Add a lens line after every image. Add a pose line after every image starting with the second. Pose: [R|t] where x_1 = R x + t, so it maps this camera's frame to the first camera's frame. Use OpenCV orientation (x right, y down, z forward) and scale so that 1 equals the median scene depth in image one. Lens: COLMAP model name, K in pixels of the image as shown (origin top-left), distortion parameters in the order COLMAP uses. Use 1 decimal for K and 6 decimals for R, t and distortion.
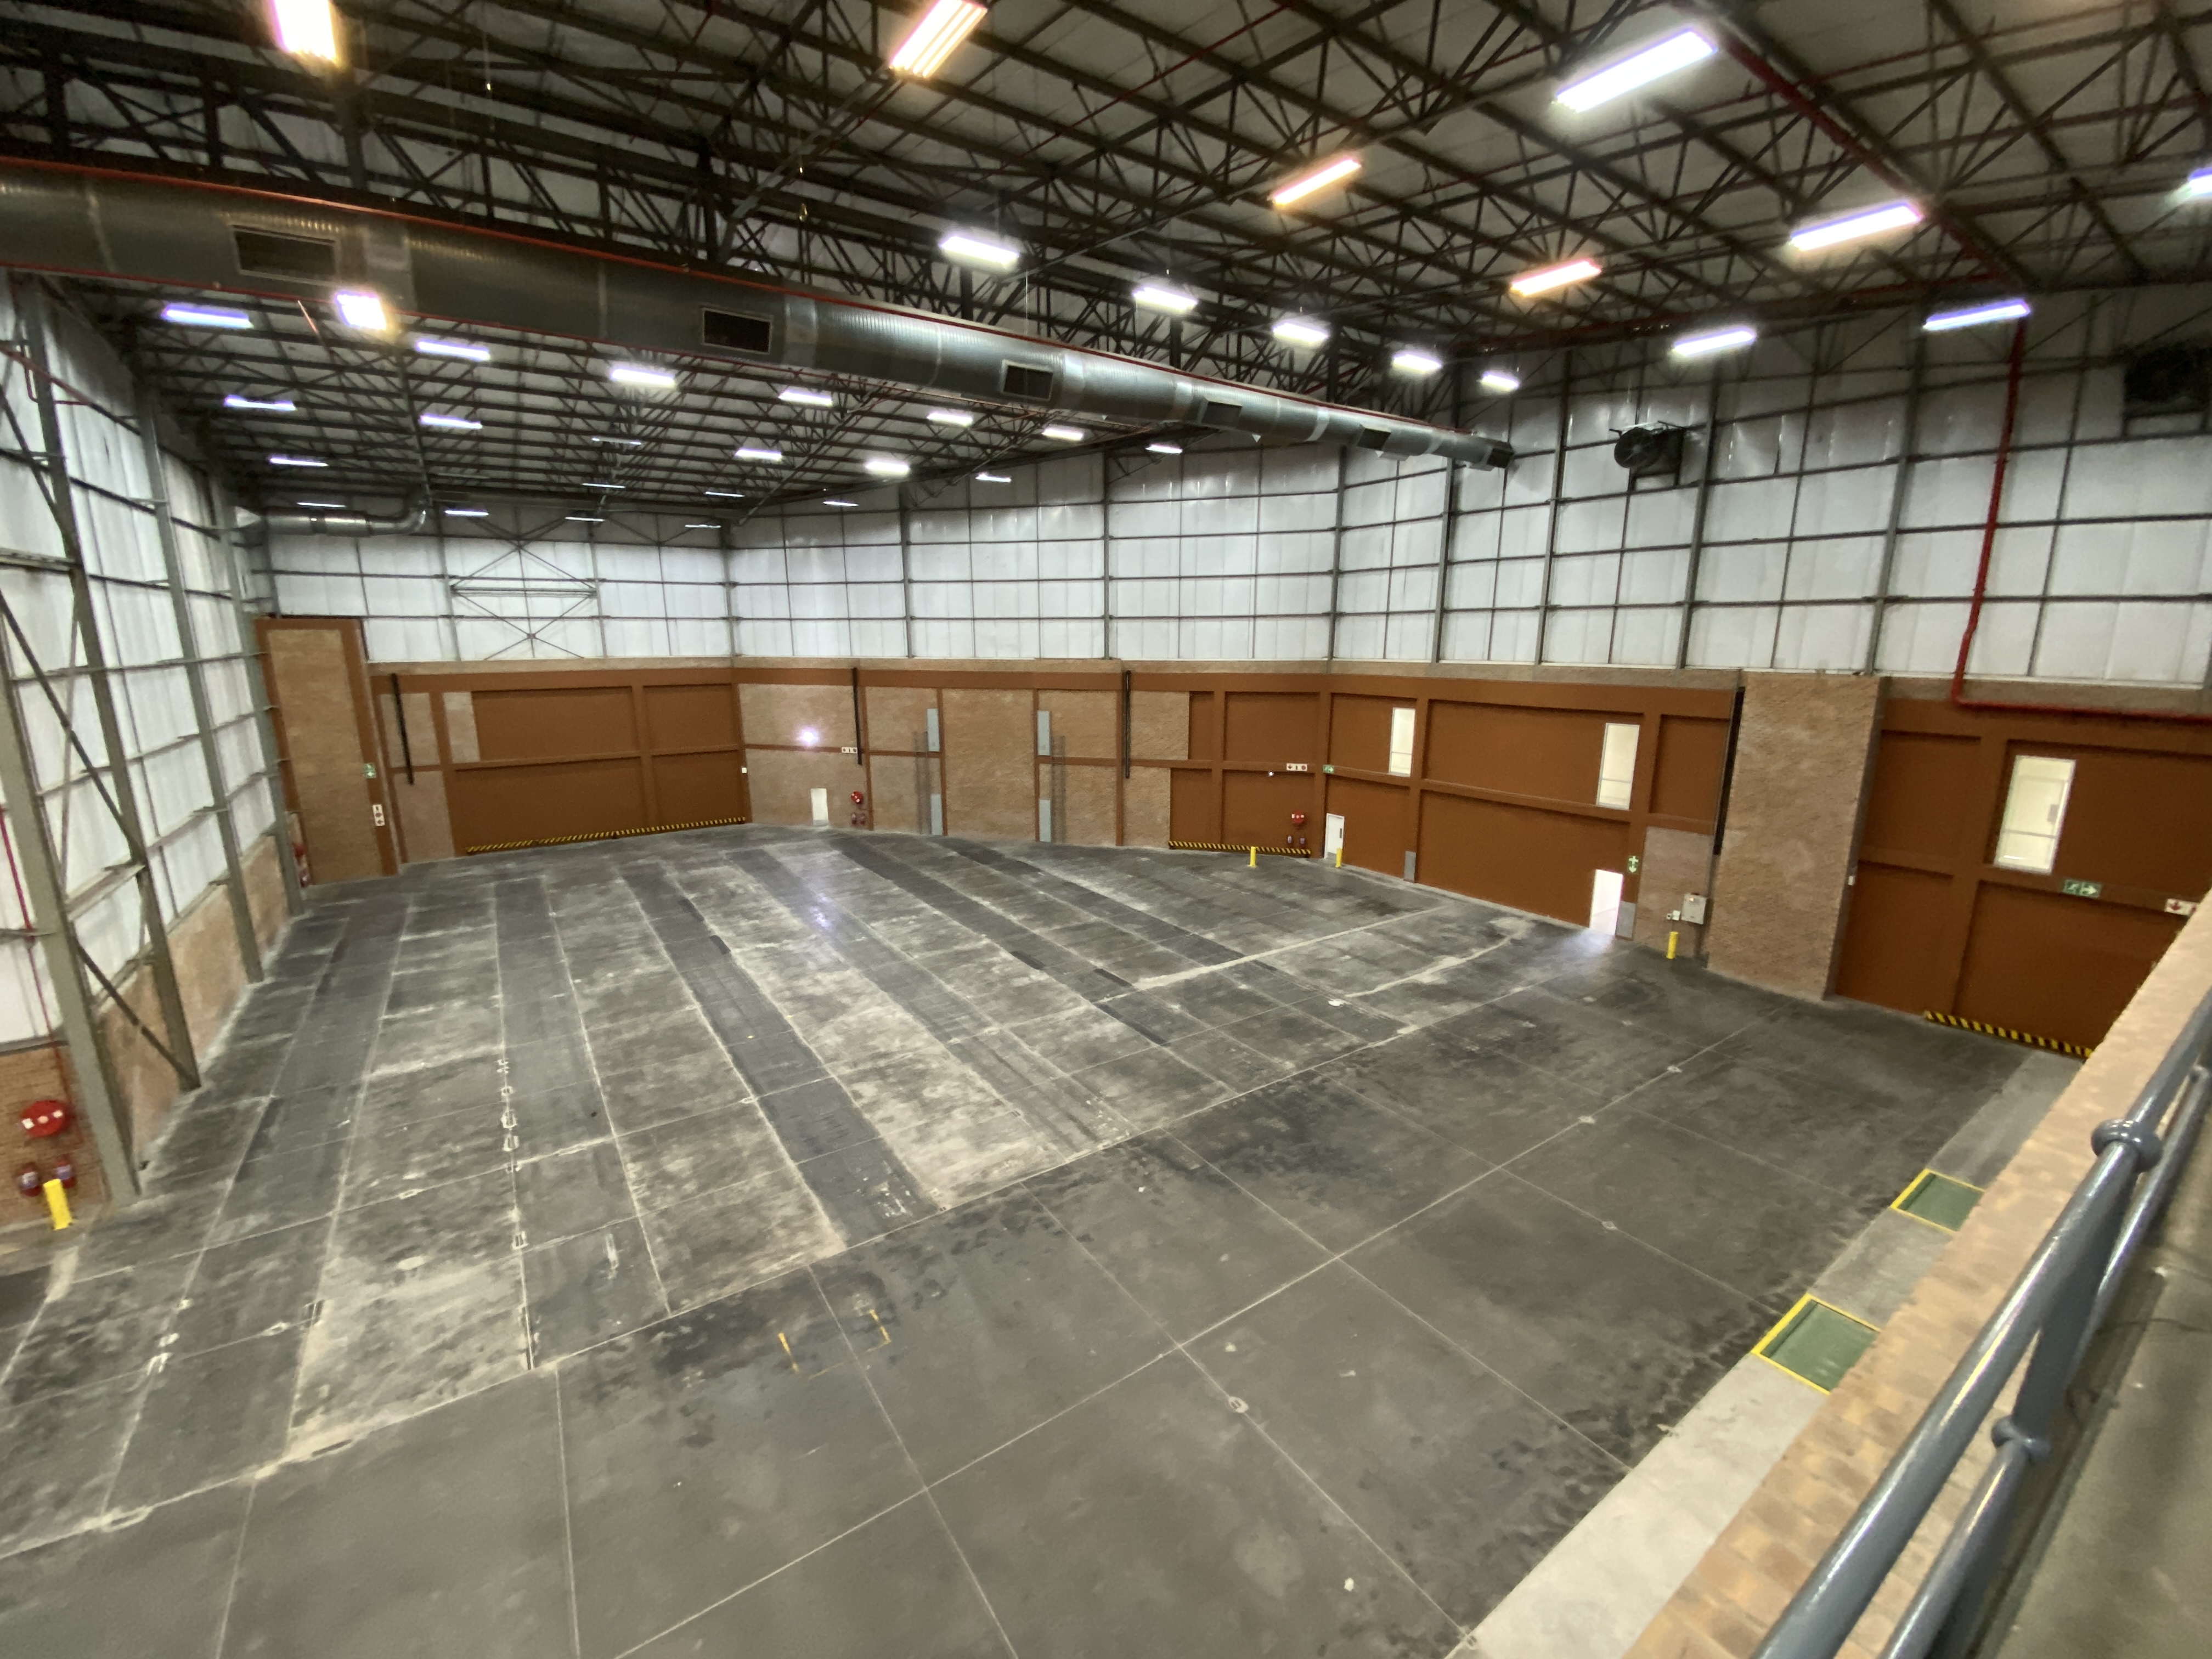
lens RADIAL K [[894.5, 0, 1099.5], [0, 894.5, 823.6], [0, 0, 1]] dist [0.021233, -0.019193]
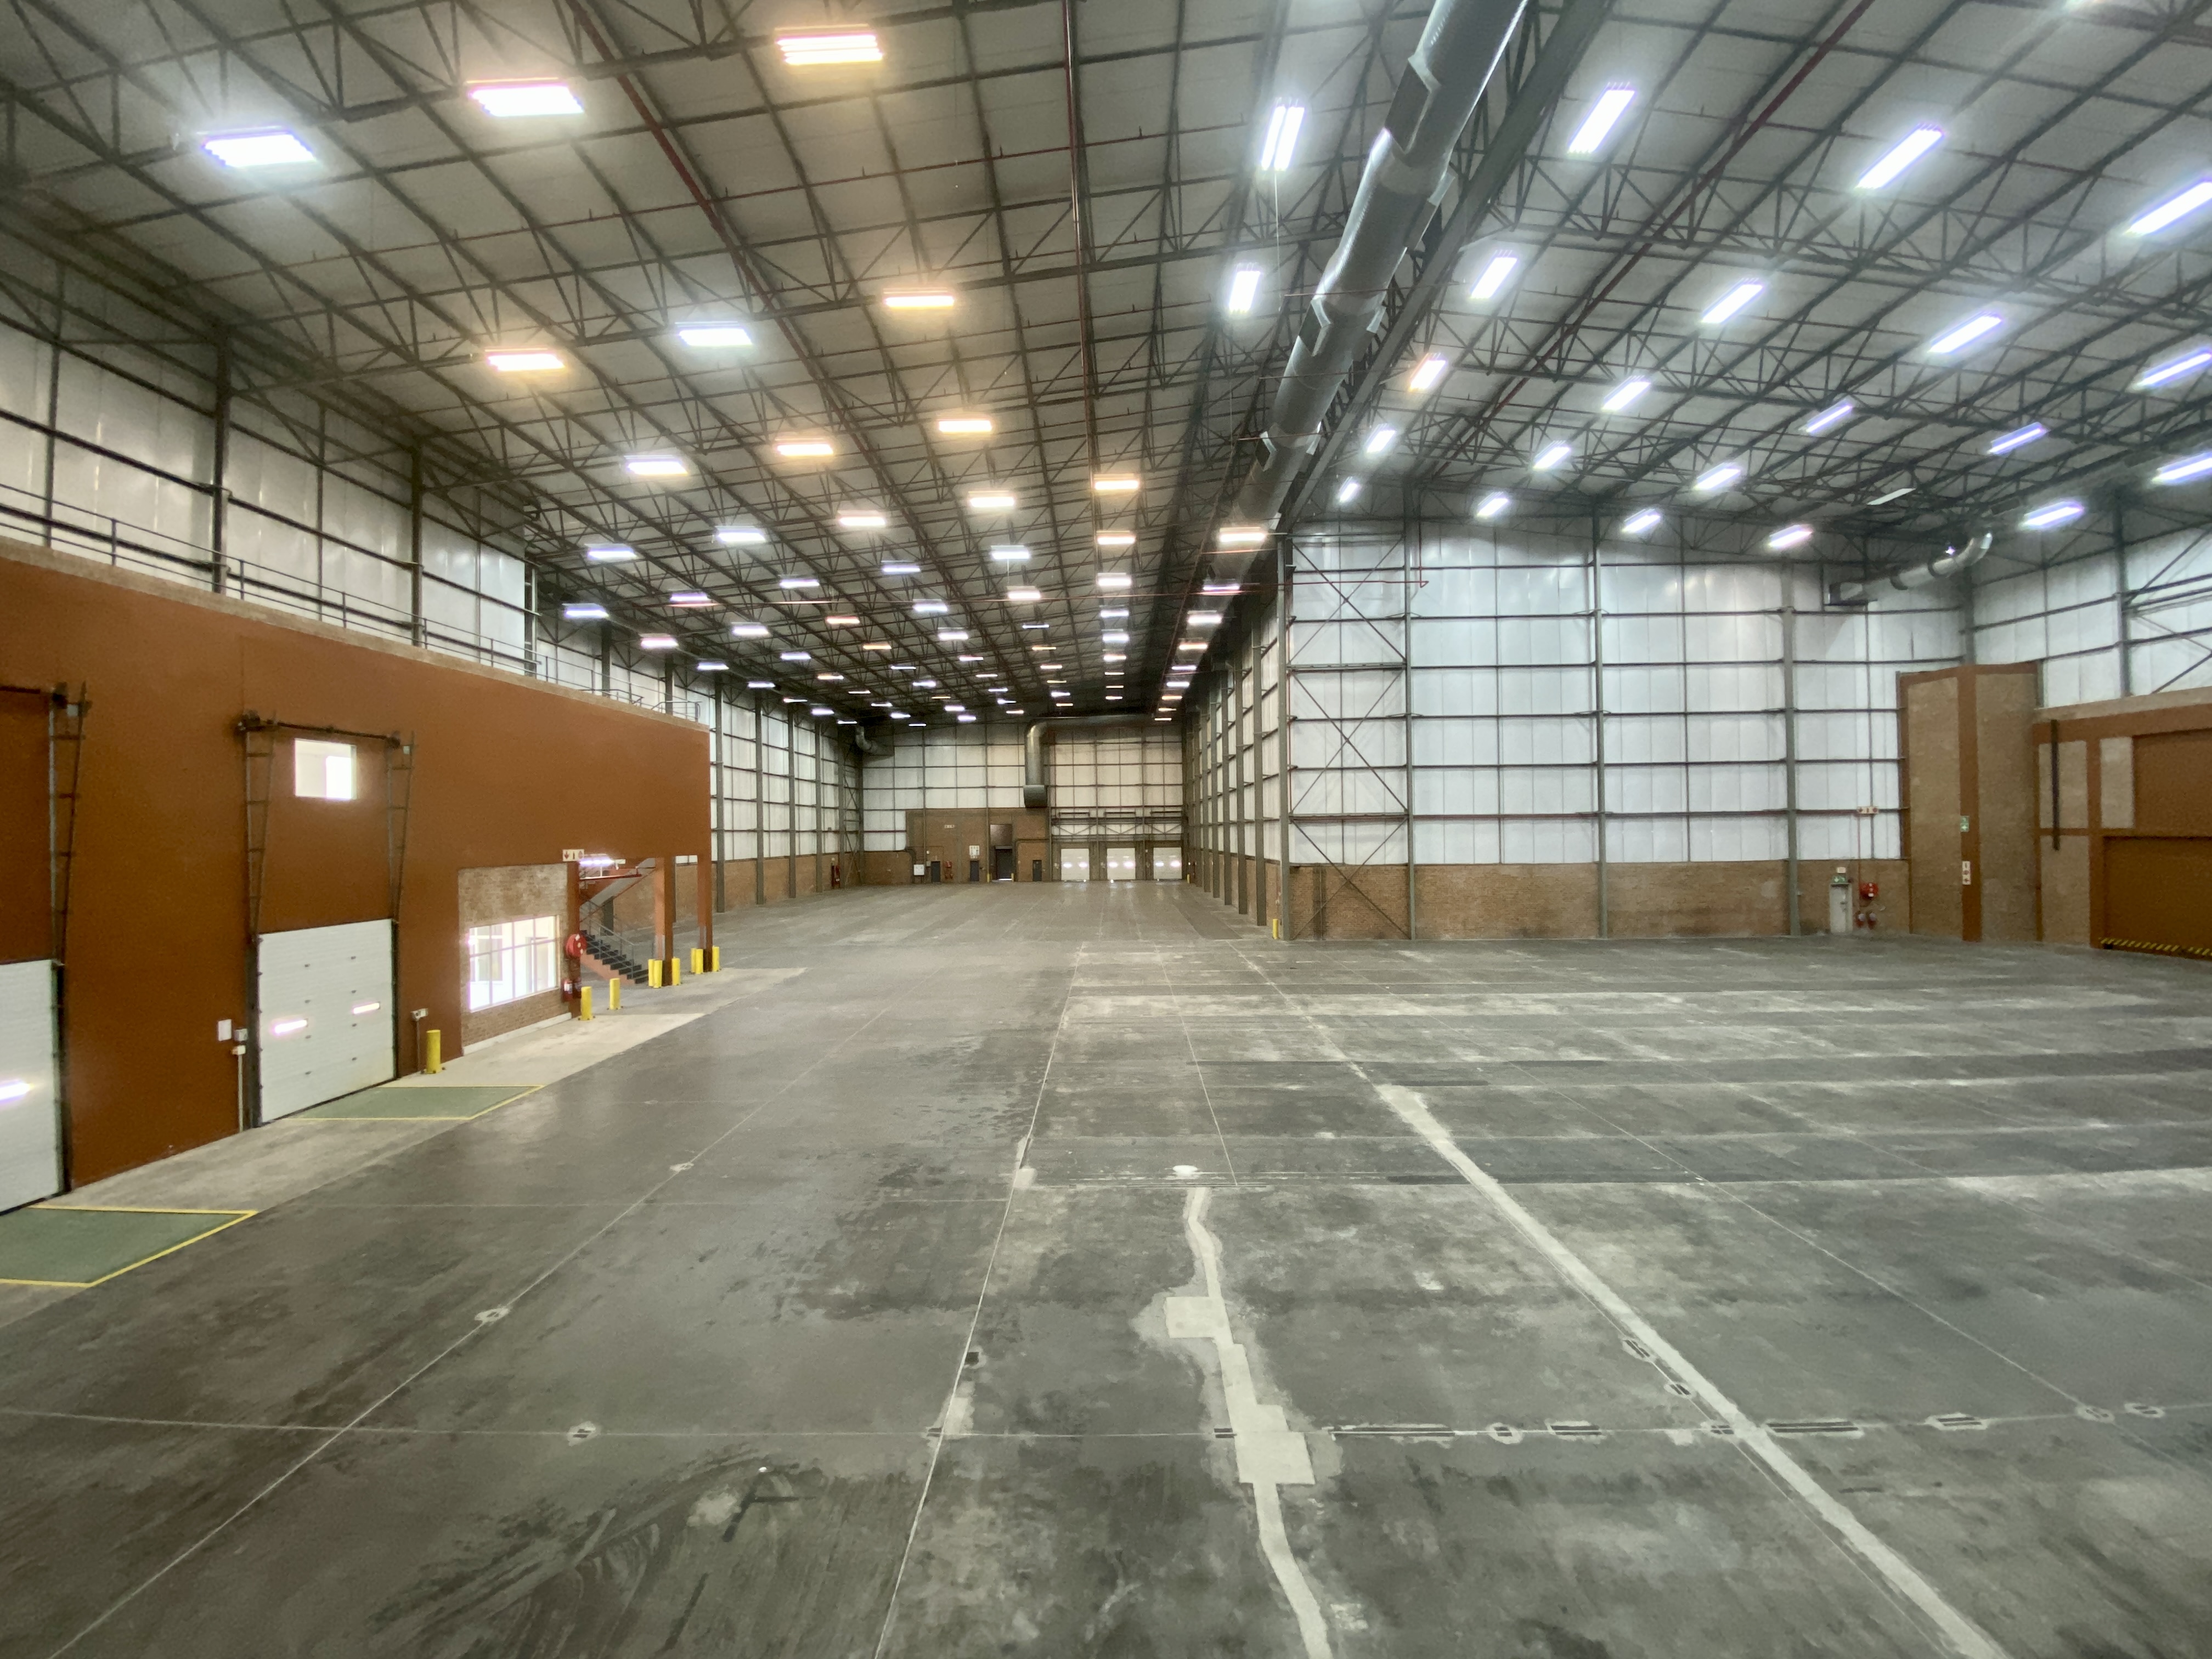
lens RADIAL K [[894.5, 0, 1099.5], [0, 894.5, 823.6], [0, 0, 1]] dist [0.021233, -0.019193]
pose [[-0.575280, 0.001815, -0.817955, 0.671968], [-0.156069, 0.981382, 0.111943, -0.034044], [0.802929, 0.192056, -0.564286, 1.165808]]
